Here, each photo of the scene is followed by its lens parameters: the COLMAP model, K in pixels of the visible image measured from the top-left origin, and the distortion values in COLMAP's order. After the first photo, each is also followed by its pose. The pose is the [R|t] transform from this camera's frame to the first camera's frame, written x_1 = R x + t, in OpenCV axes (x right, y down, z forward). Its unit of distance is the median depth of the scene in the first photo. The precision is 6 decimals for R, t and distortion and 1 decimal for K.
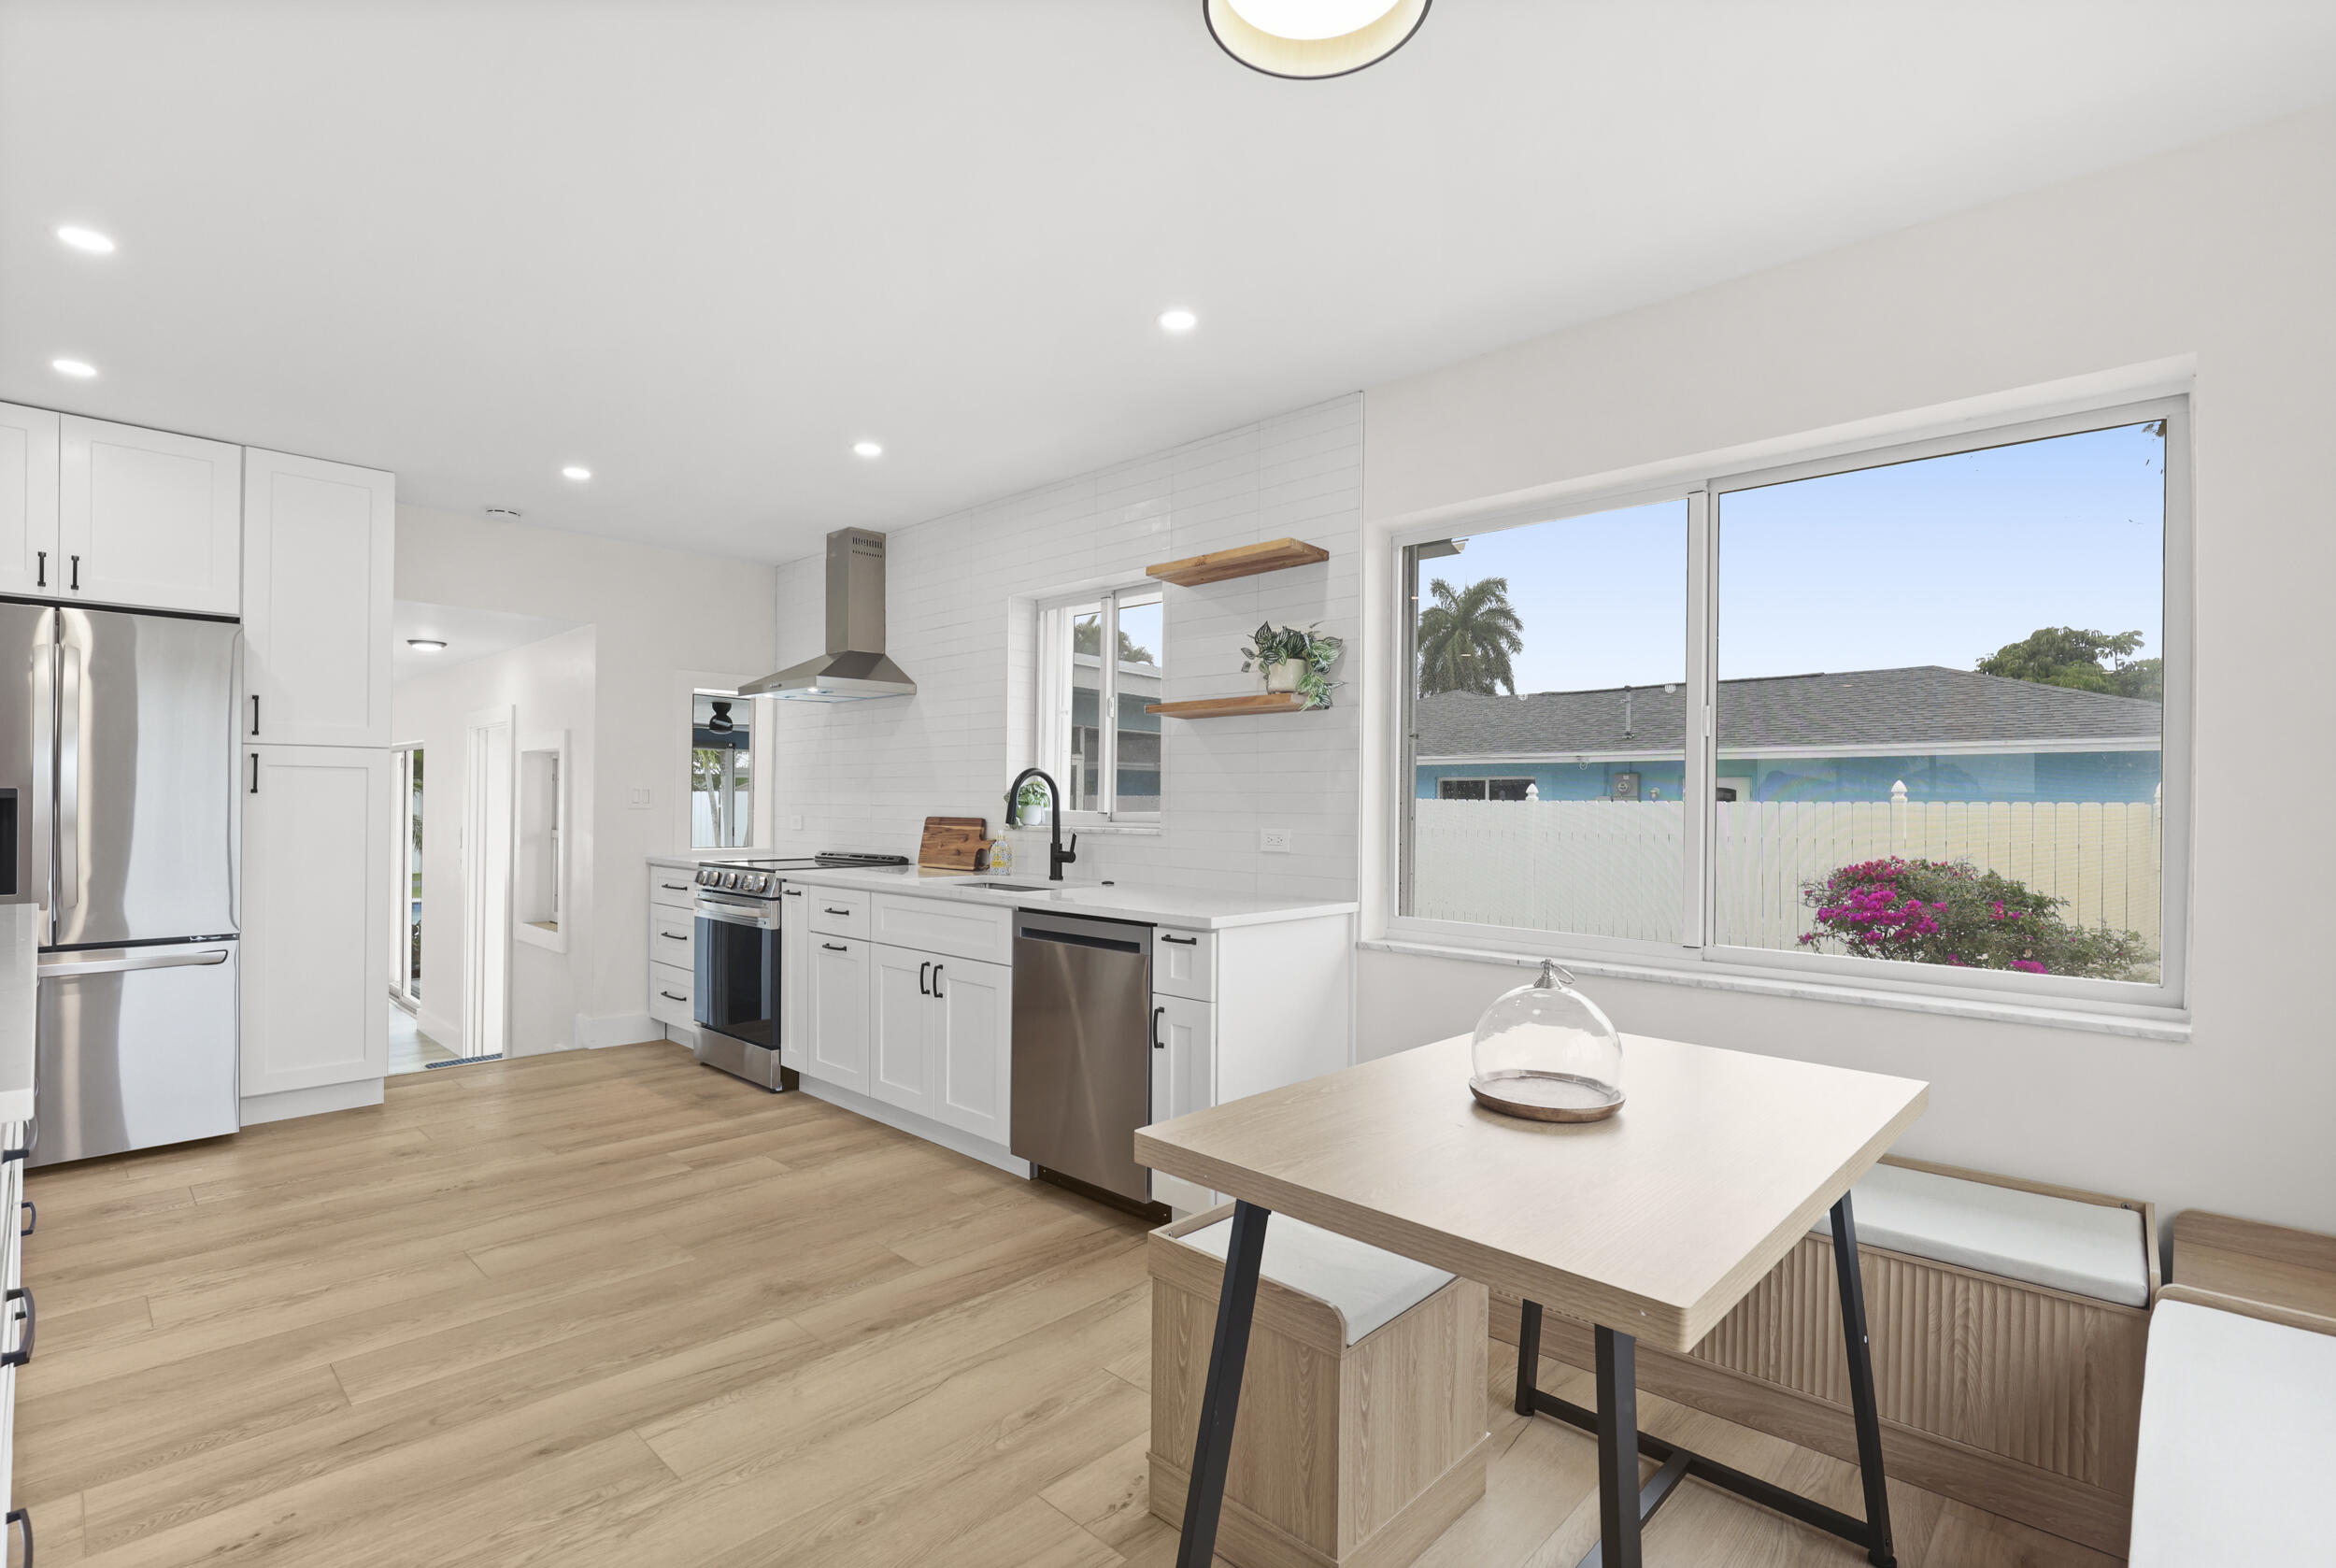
lens RADIAL K [[1088.3, 0, 1172.5], [0, 1088.3, 807.1], [0, 0, 1]] dist [-0.010023, 0.000860]
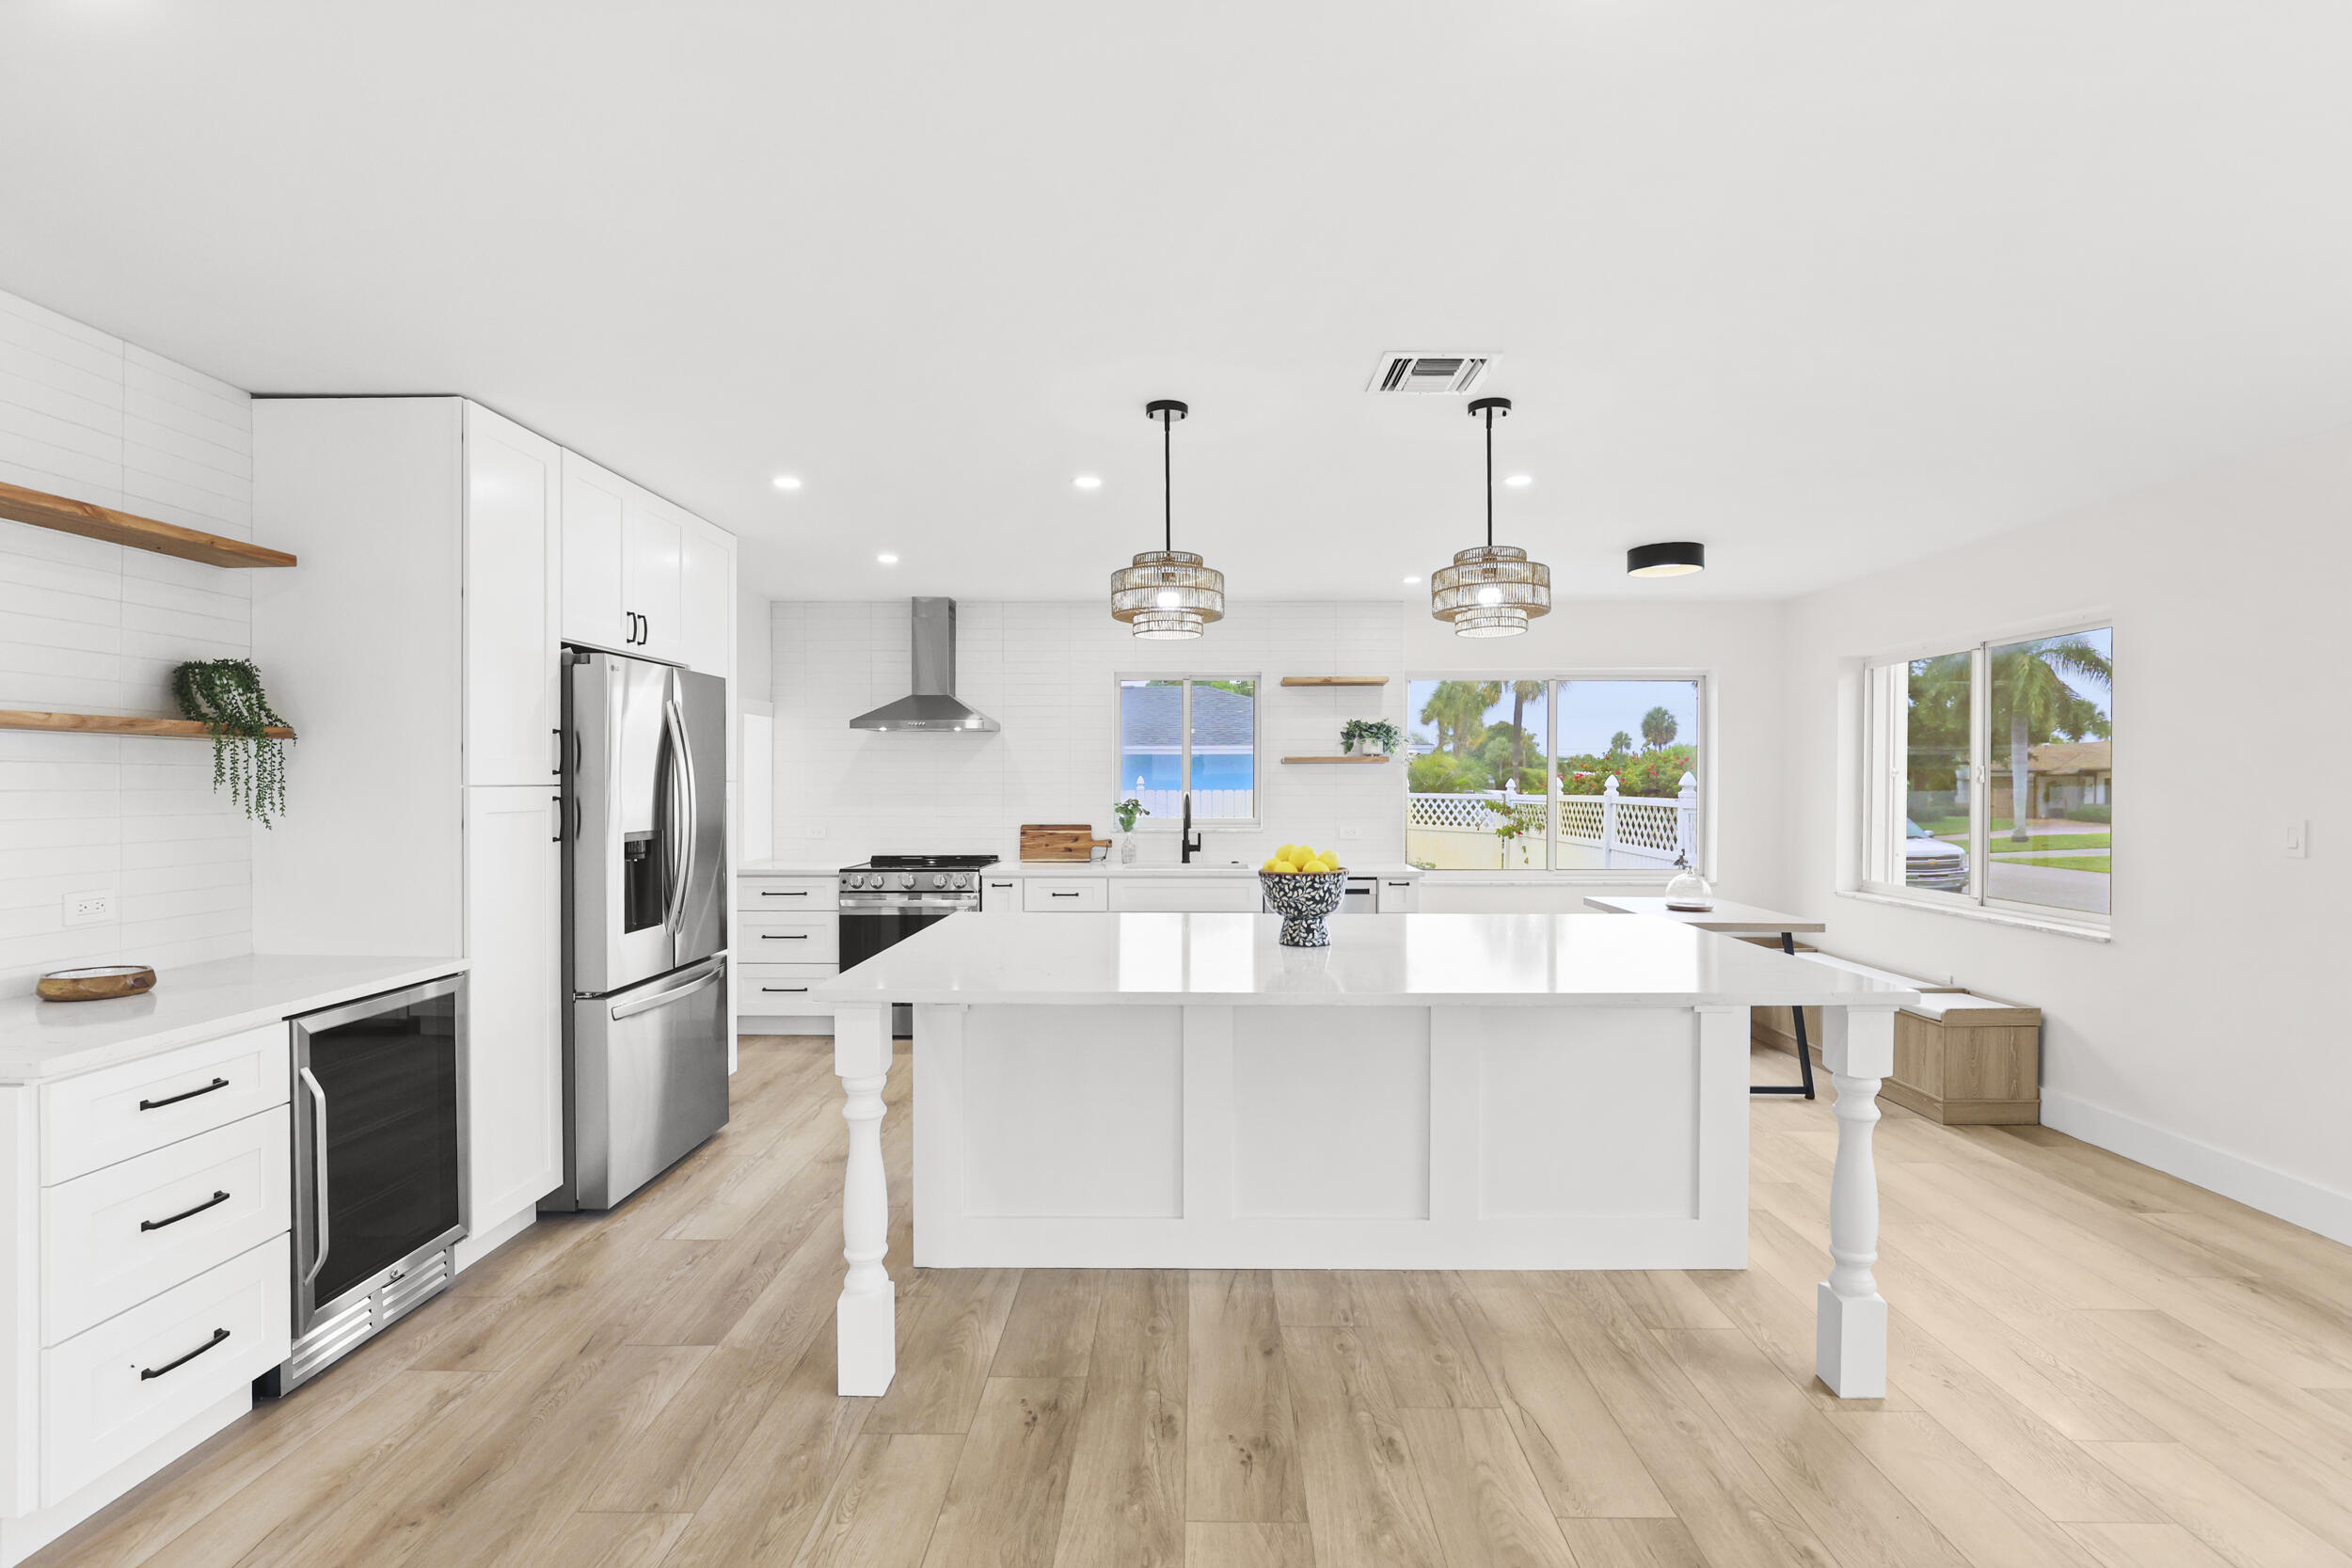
lens RADIAL K [[1130.0, 0, 1185.6], [0, 1130.0, 790.9], [0, 0, 1]] dist [-0.017058, 0.001063]
pose [[0.741303, -0.013605, 0.671033, -1.013197], [0.009031, 0.999906, 0.010296, -0.045303], [-0.671110, -0.001572, 0.741356, -0.167240]]
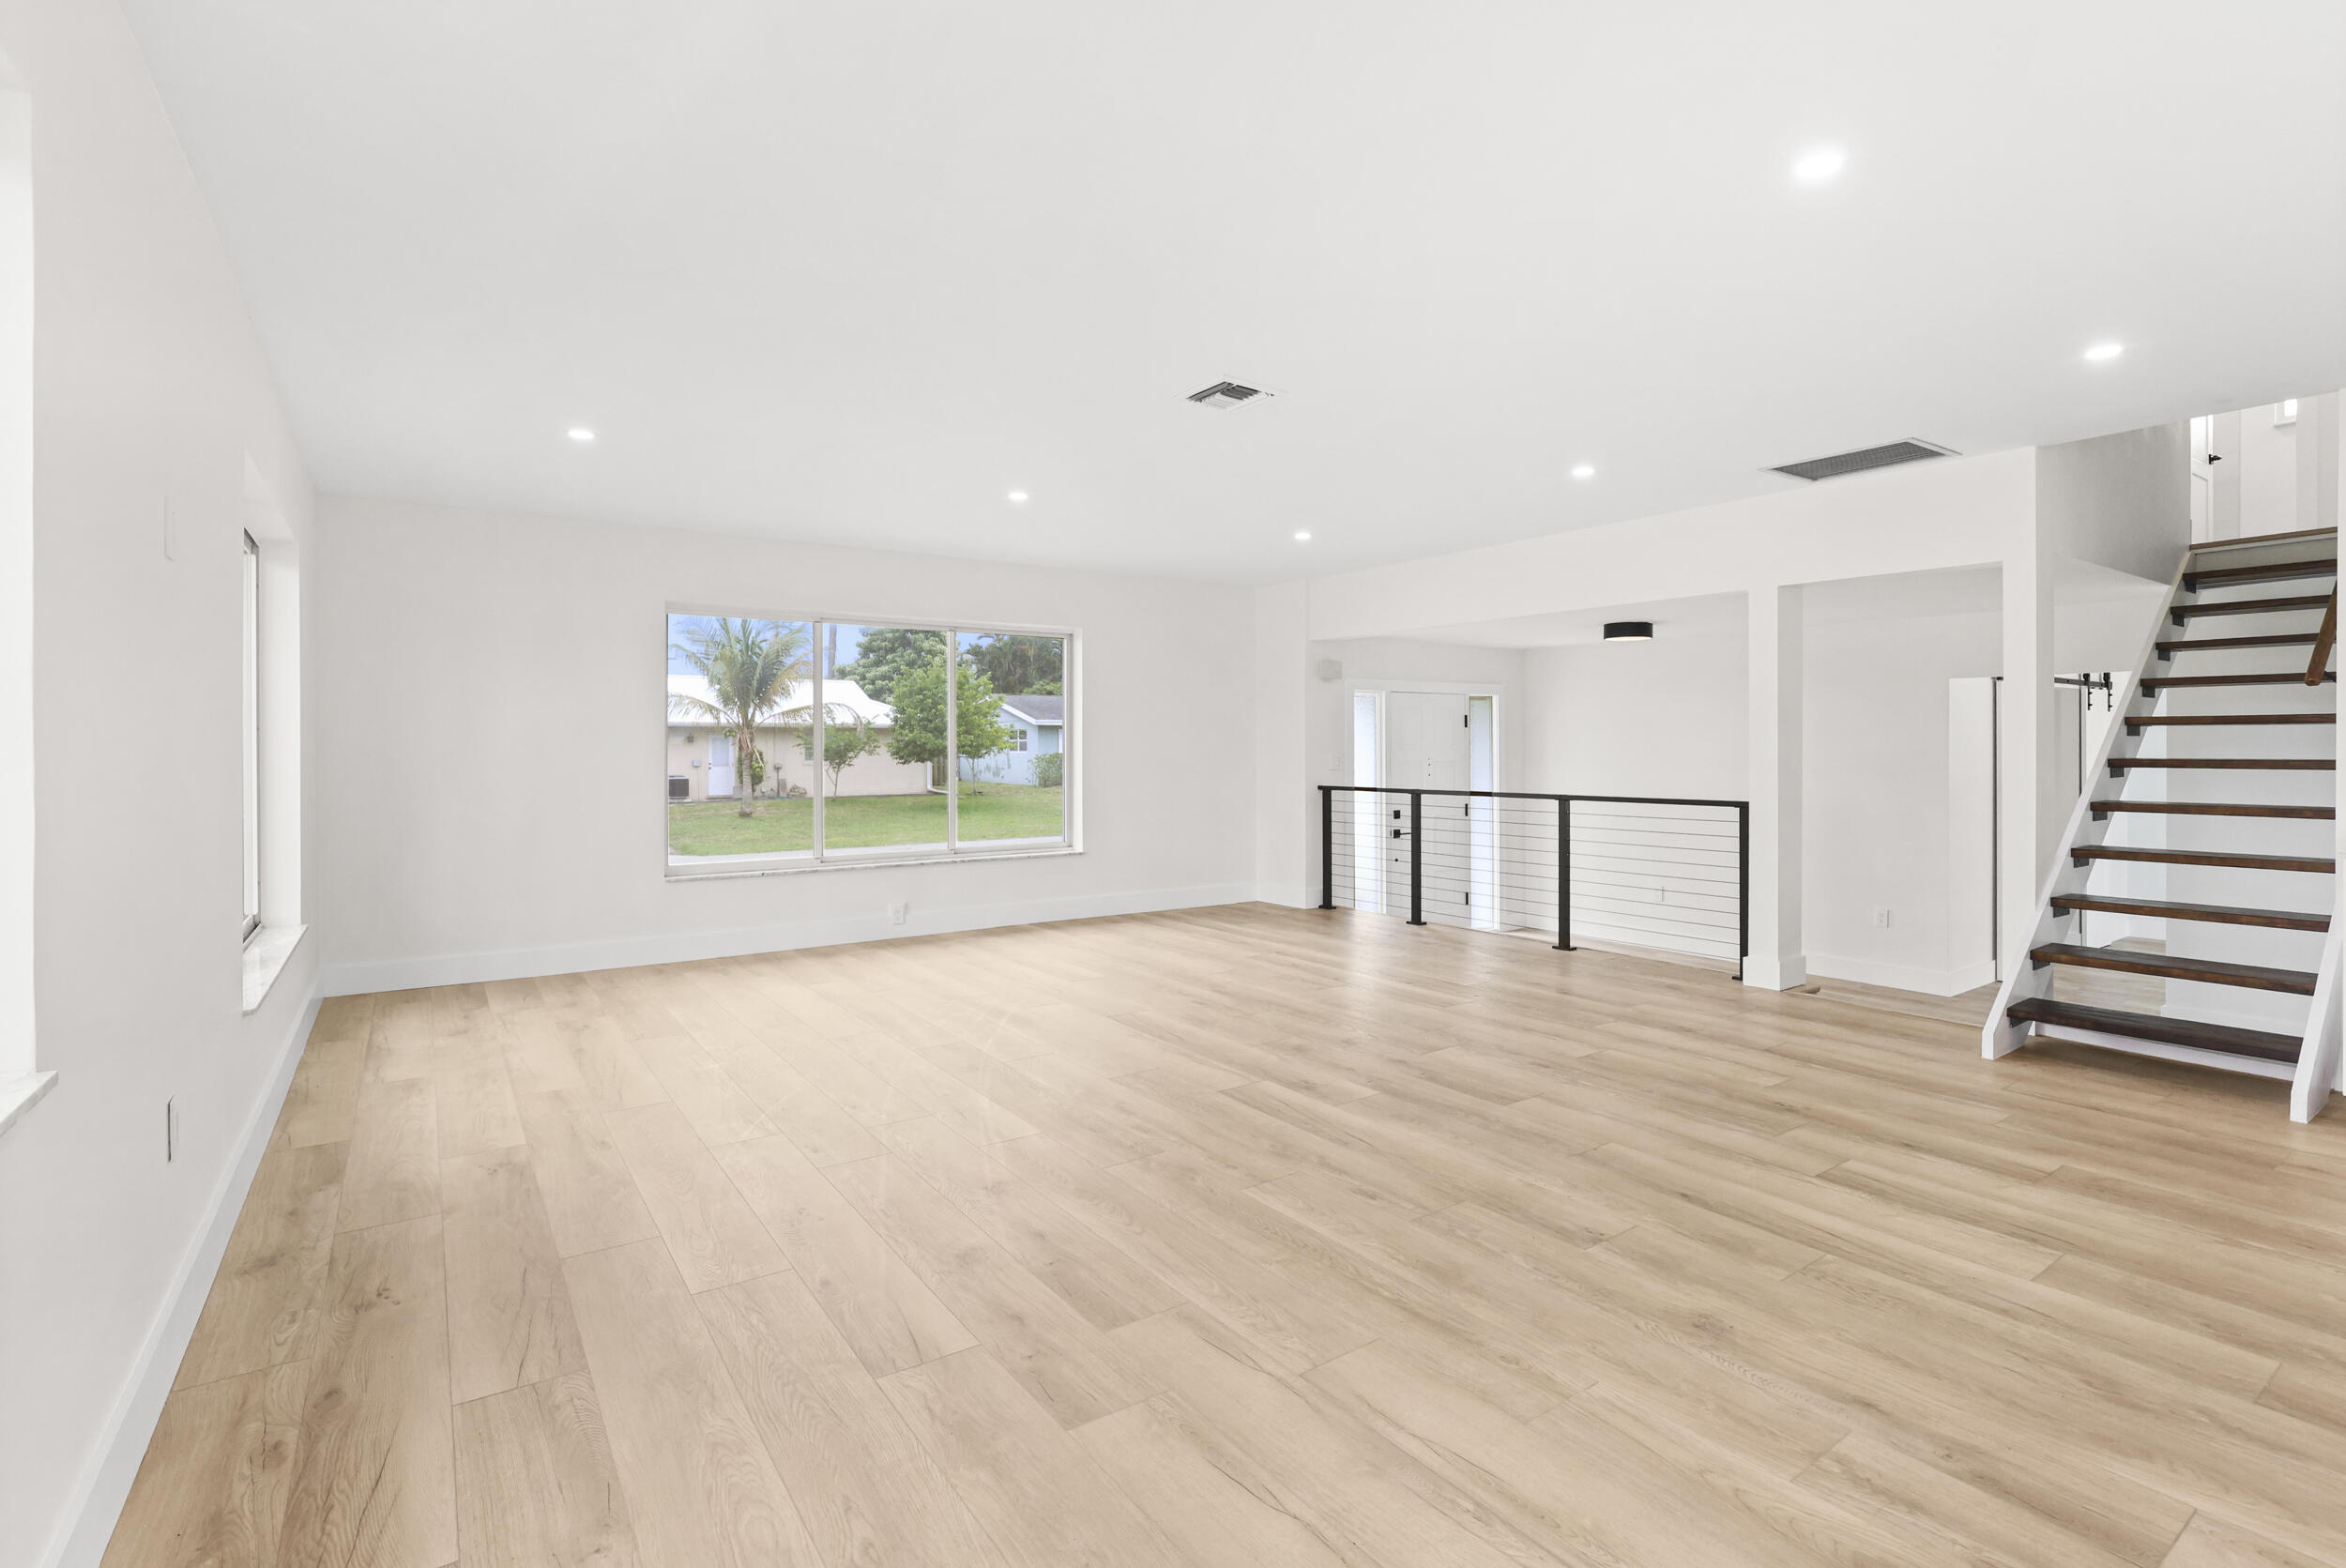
lens RADIAL K [[1127.2, 0, 1165.9], [0, 1127.2, 762.2], [0, 0, 1]] dist [-0.017058, 0.001063]
pose [[-0.226223, 0.008716, -0.974037, -0.186355], [-0.001327, 0.999956, 0.009256, -0.009312], [0.974075, 0.003387, -0.226202, -0.191166]]
